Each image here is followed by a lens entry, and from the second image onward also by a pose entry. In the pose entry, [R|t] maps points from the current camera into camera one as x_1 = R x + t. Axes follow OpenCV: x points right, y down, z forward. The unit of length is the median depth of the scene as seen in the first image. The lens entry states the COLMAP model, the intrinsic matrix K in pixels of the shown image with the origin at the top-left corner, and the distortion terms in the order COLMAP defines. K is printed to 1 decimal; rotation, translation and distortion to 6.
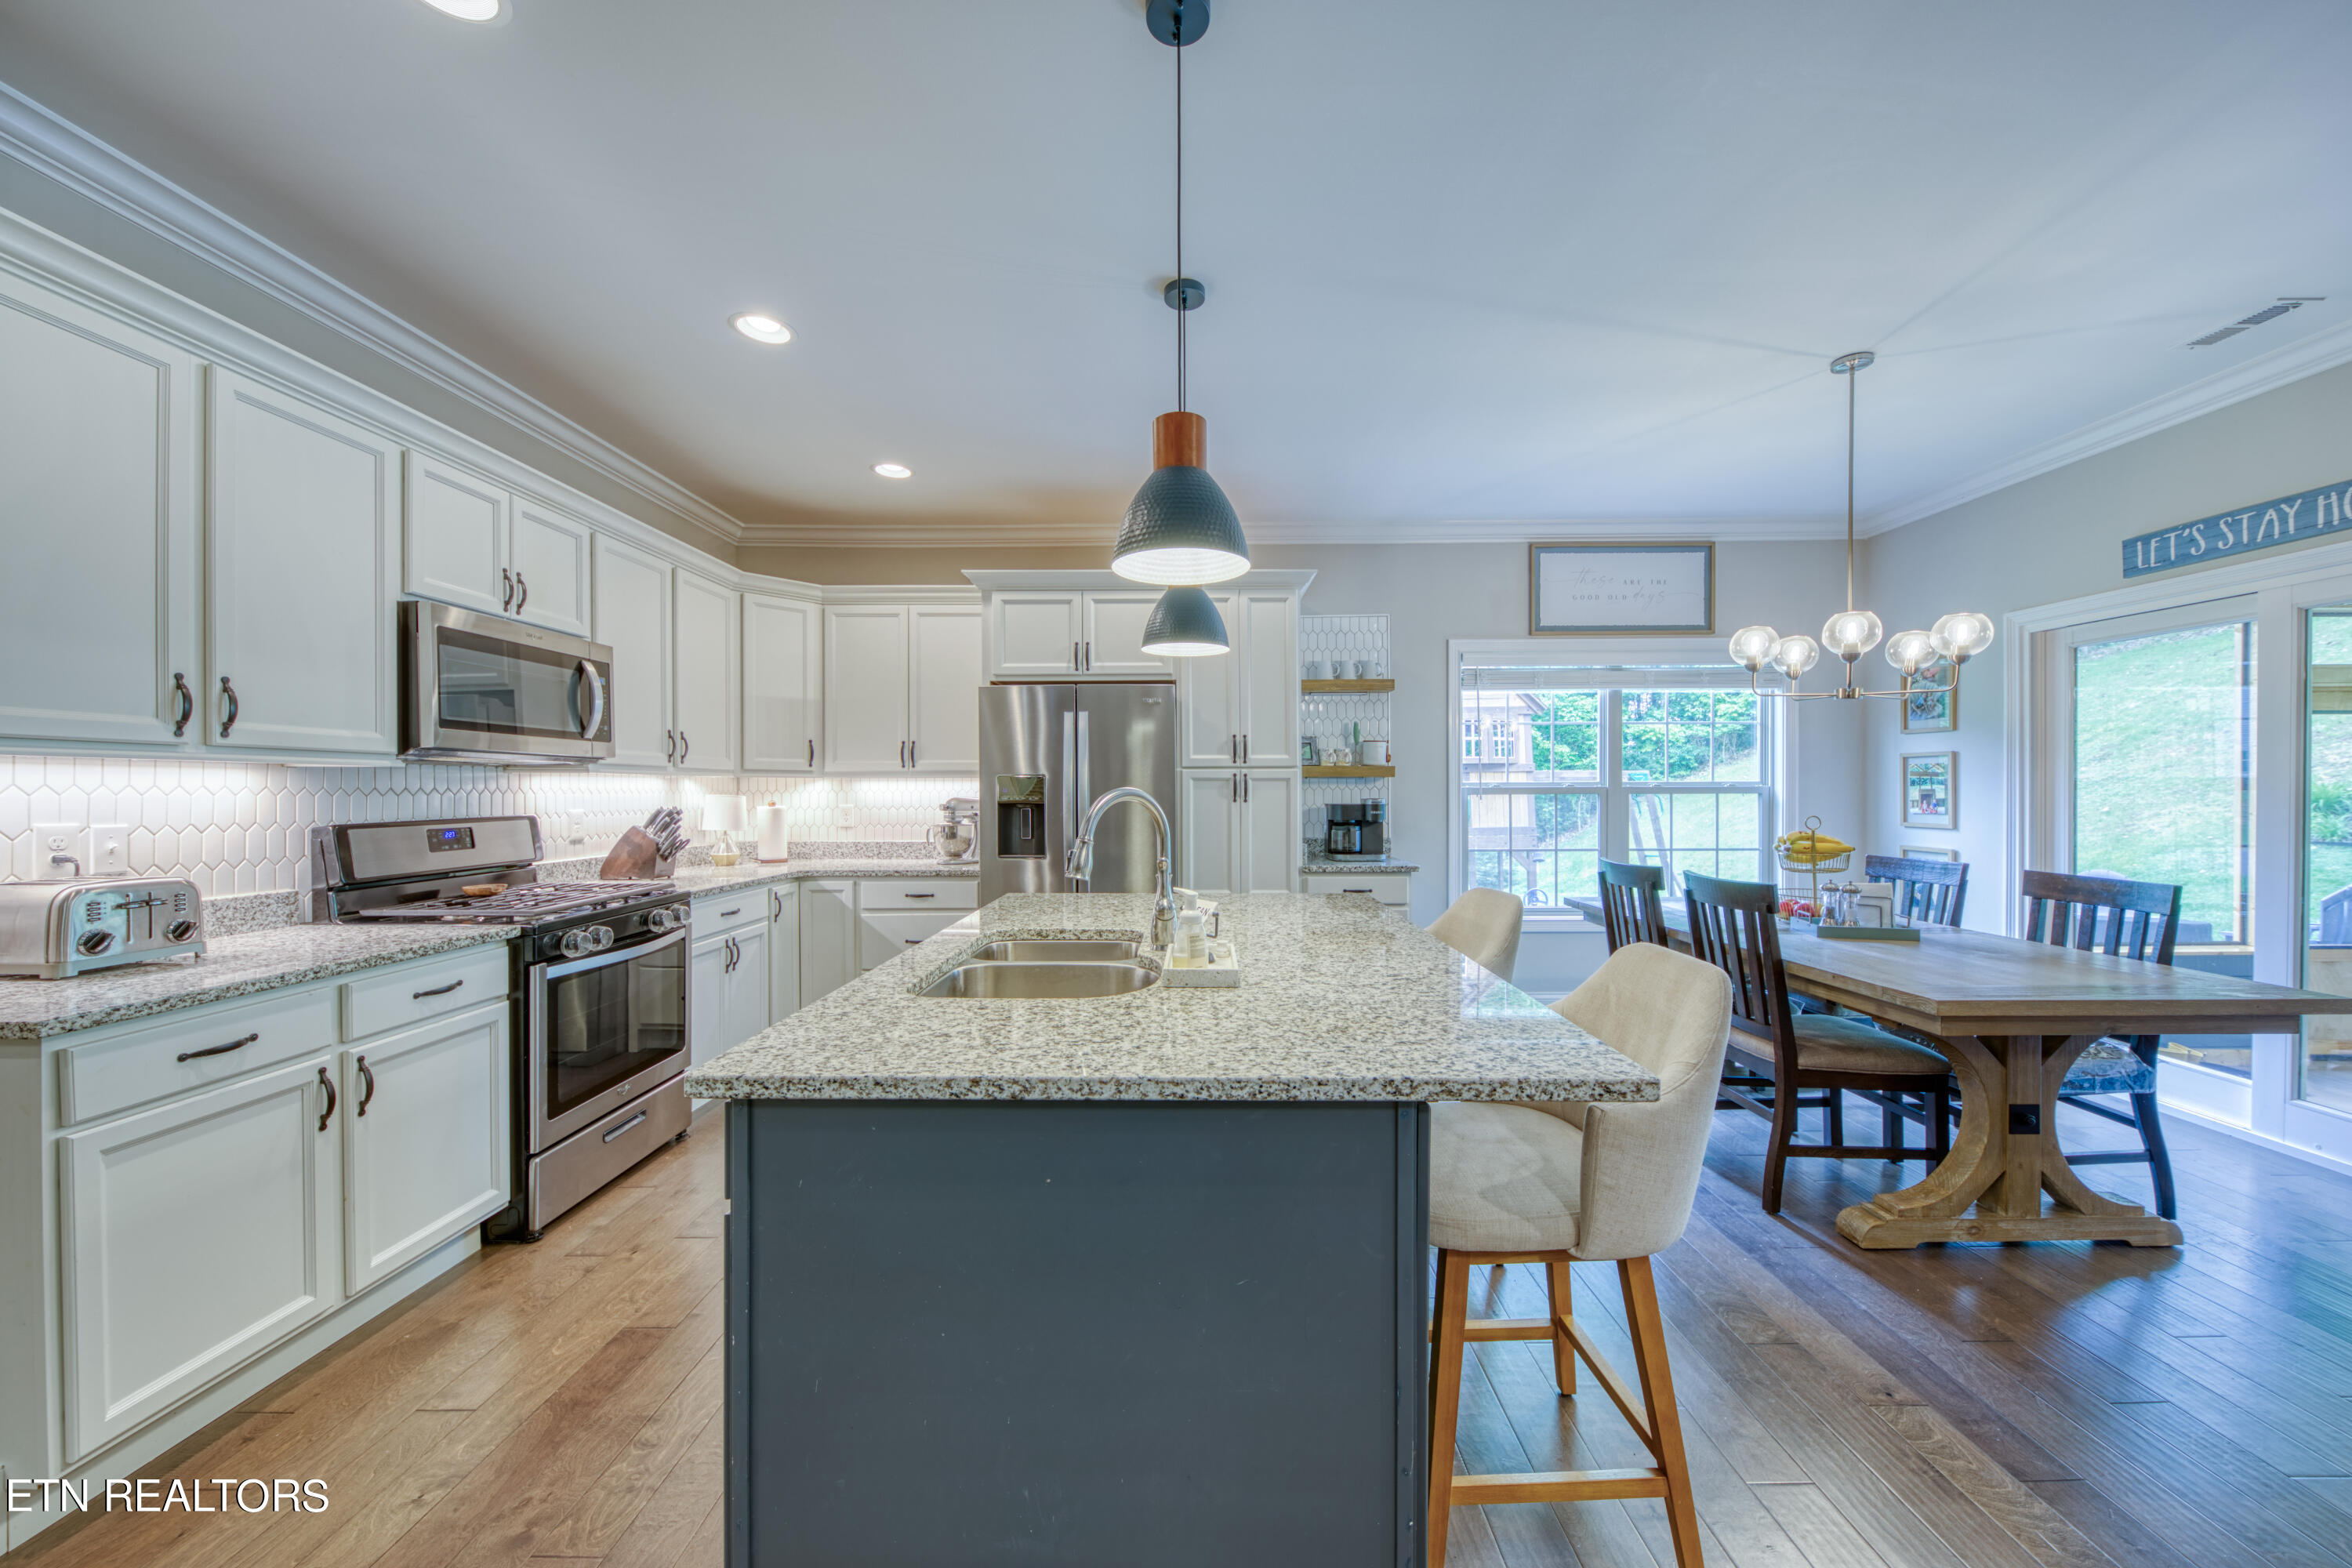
lens RADIAL K [[850.4, 0, 1178.3], [0, 850.4, 794.7], [0, 0, 1]] dist [0.013263, -0.005660]
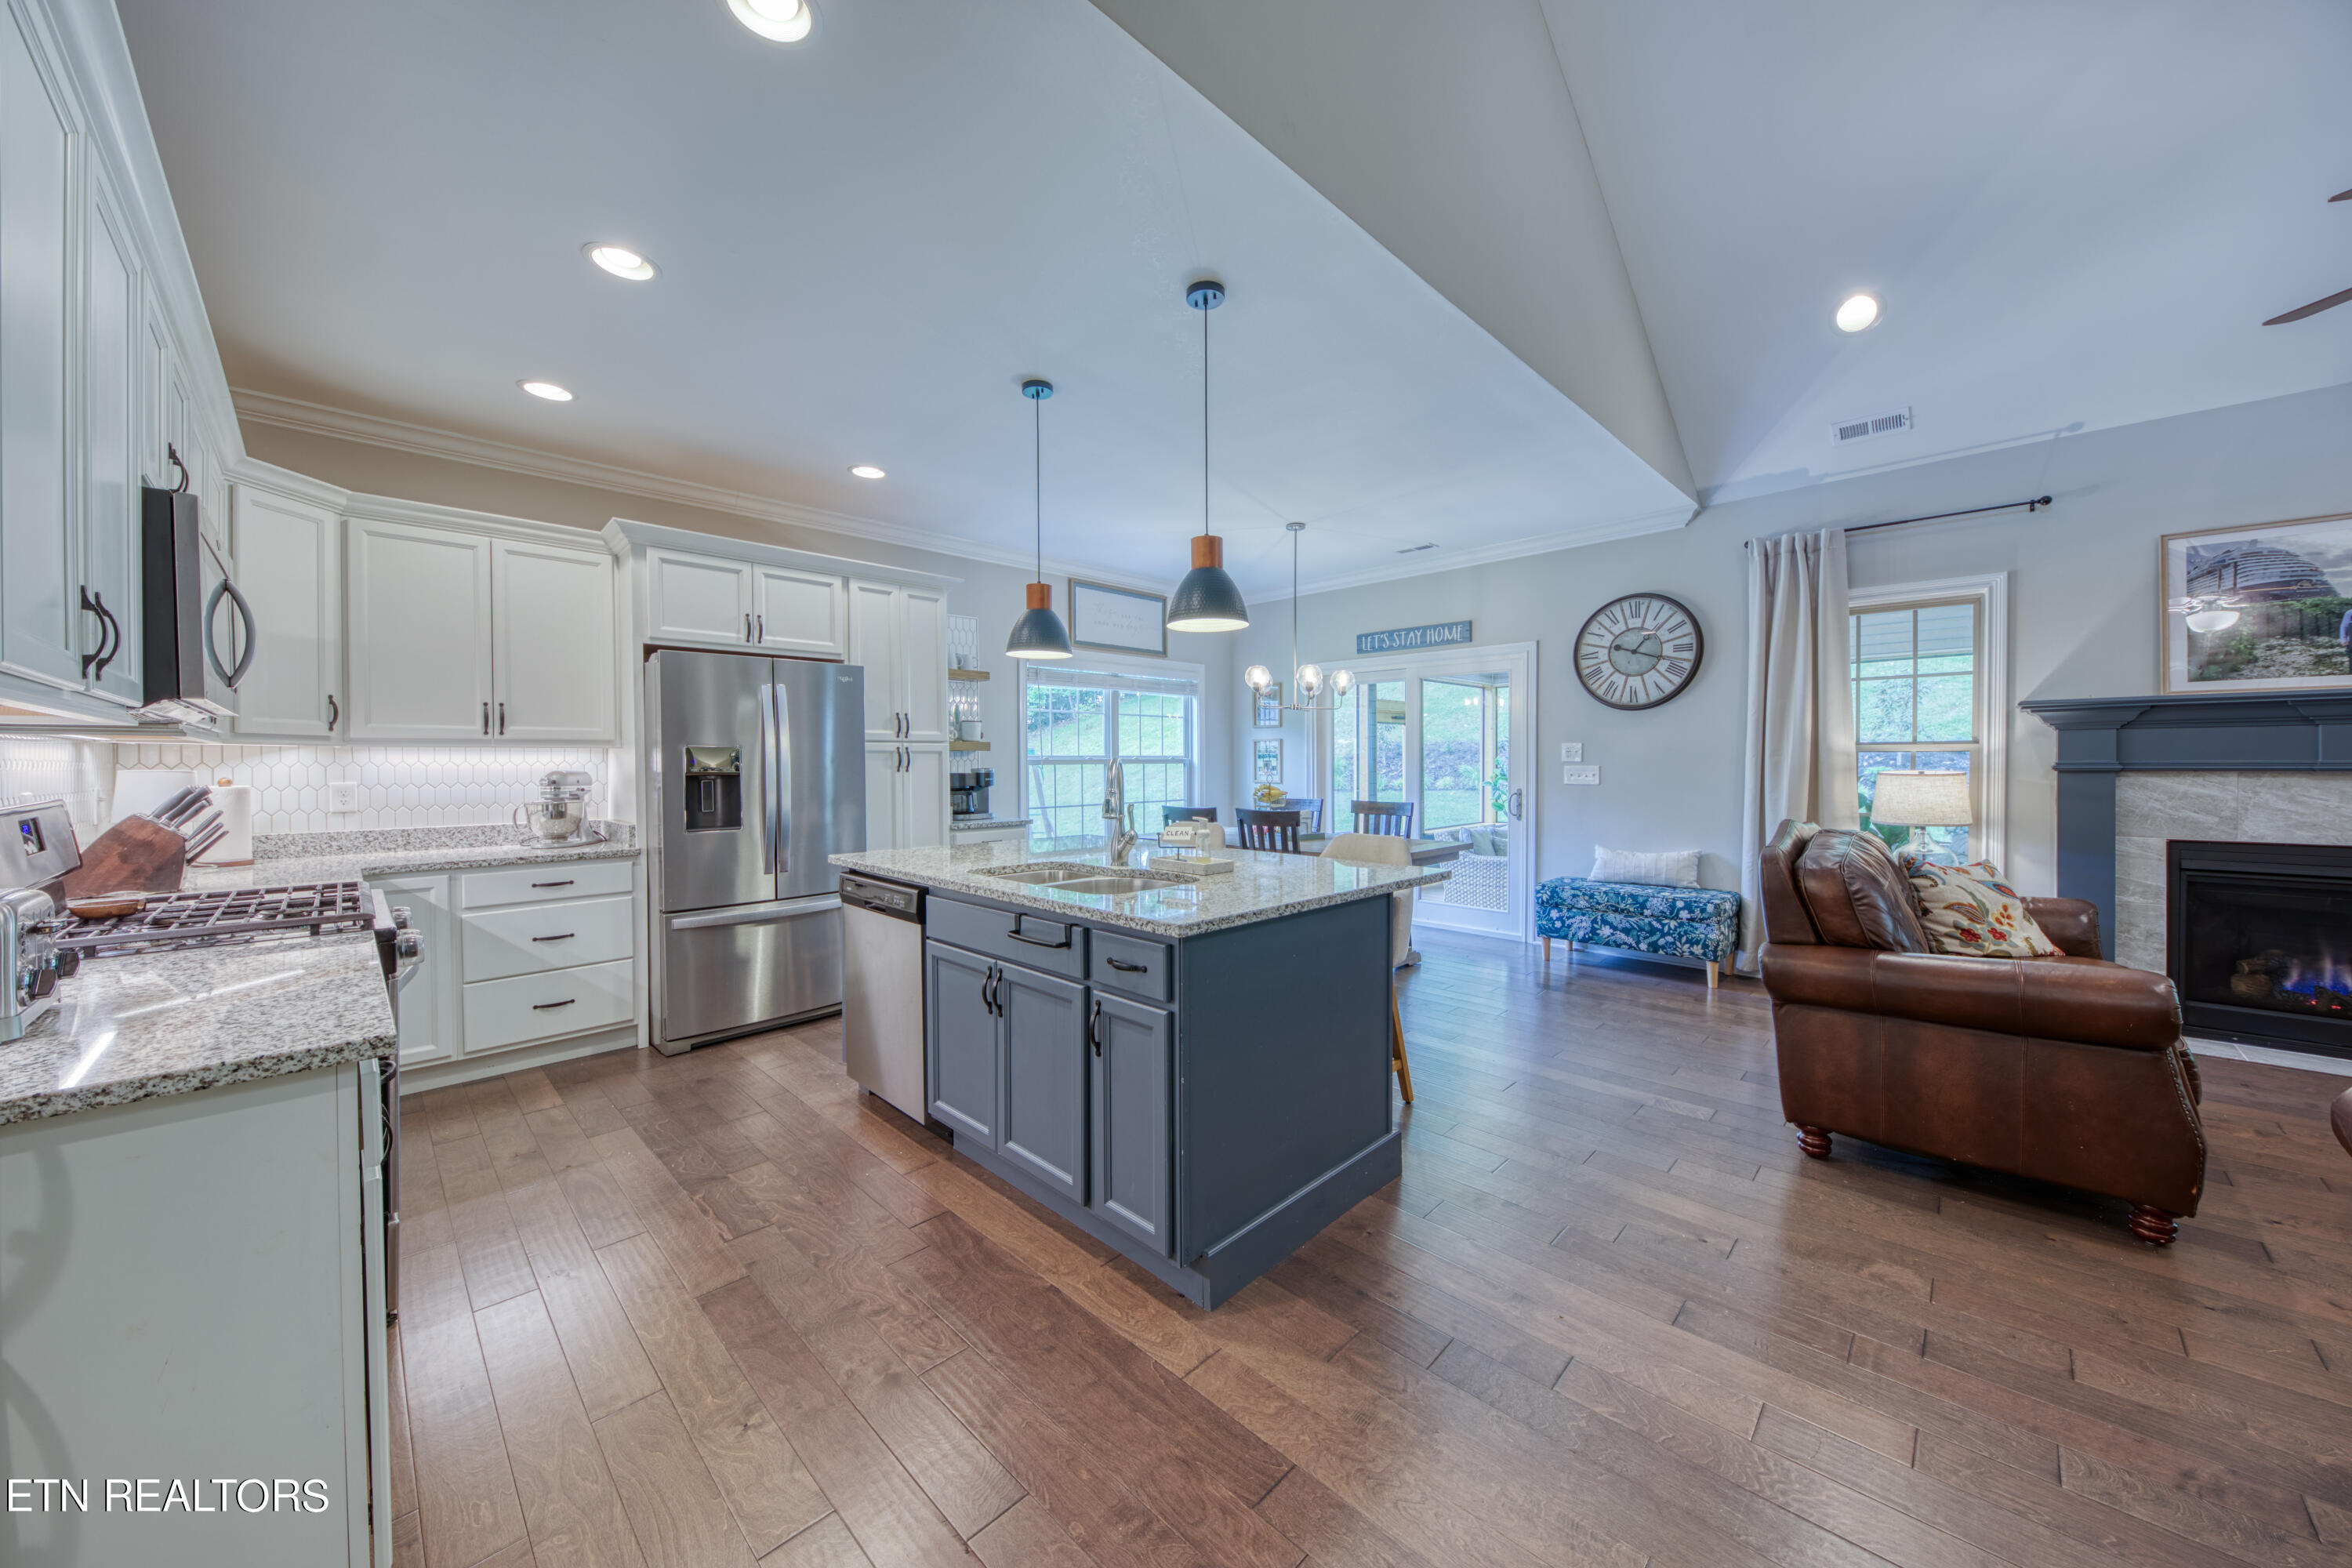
lens RADIAL K [[811.7, 0, 1181.6], [0, 811.7, 768.8], [0, 0, 1]] dist [0.011704, -0.000052]
pose [[0.705327, -0.008388, 0.708833, -0.504873], [0.007933, 0.999961, 0.003939, 0.003966], [-0.708838, 0.002845, 0.705365, -0.041186]]
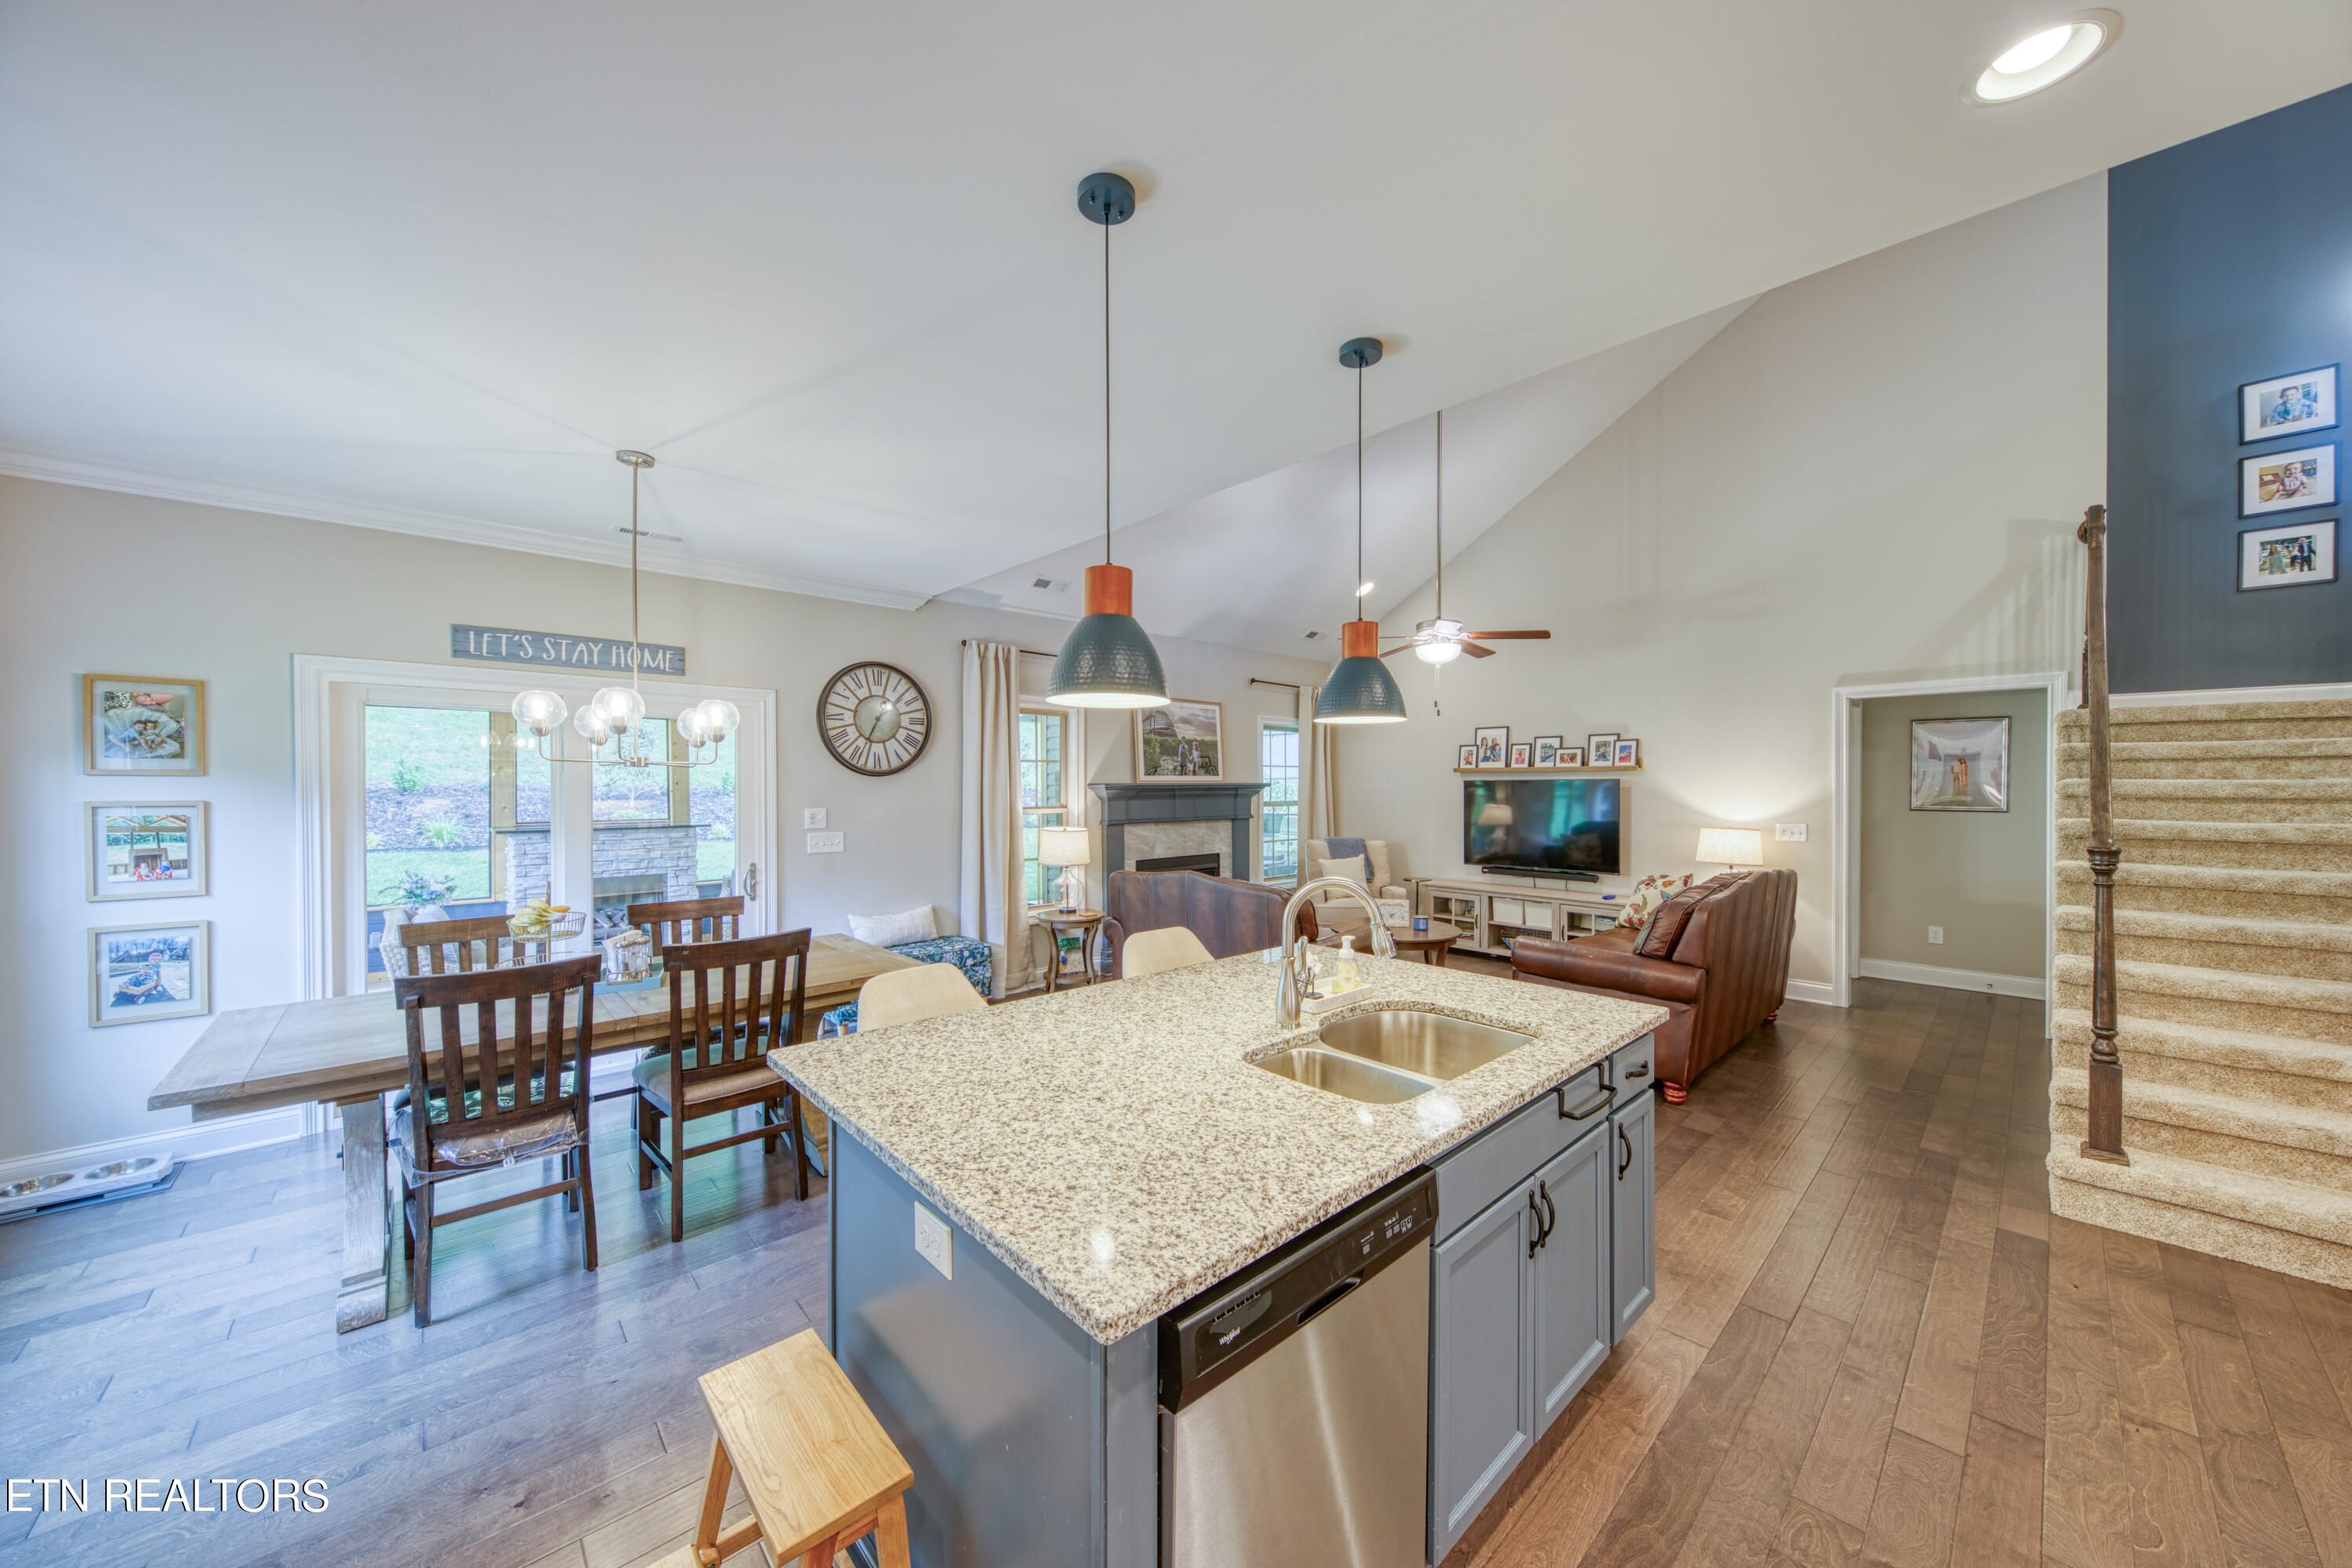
lens RADIAL K [[807.7, 0, 1166.3], [0, 807.7, 794.8], [0, 0, 1]] dist [-0.007374, -0.000288]
pose [[-0.678587, -0.012562, 0.734413, -0.341177], [0.004106, 0.999773, 0.020895, -0.080643], [-0.734509, 0.017195, -0.678381, 0.987166]]
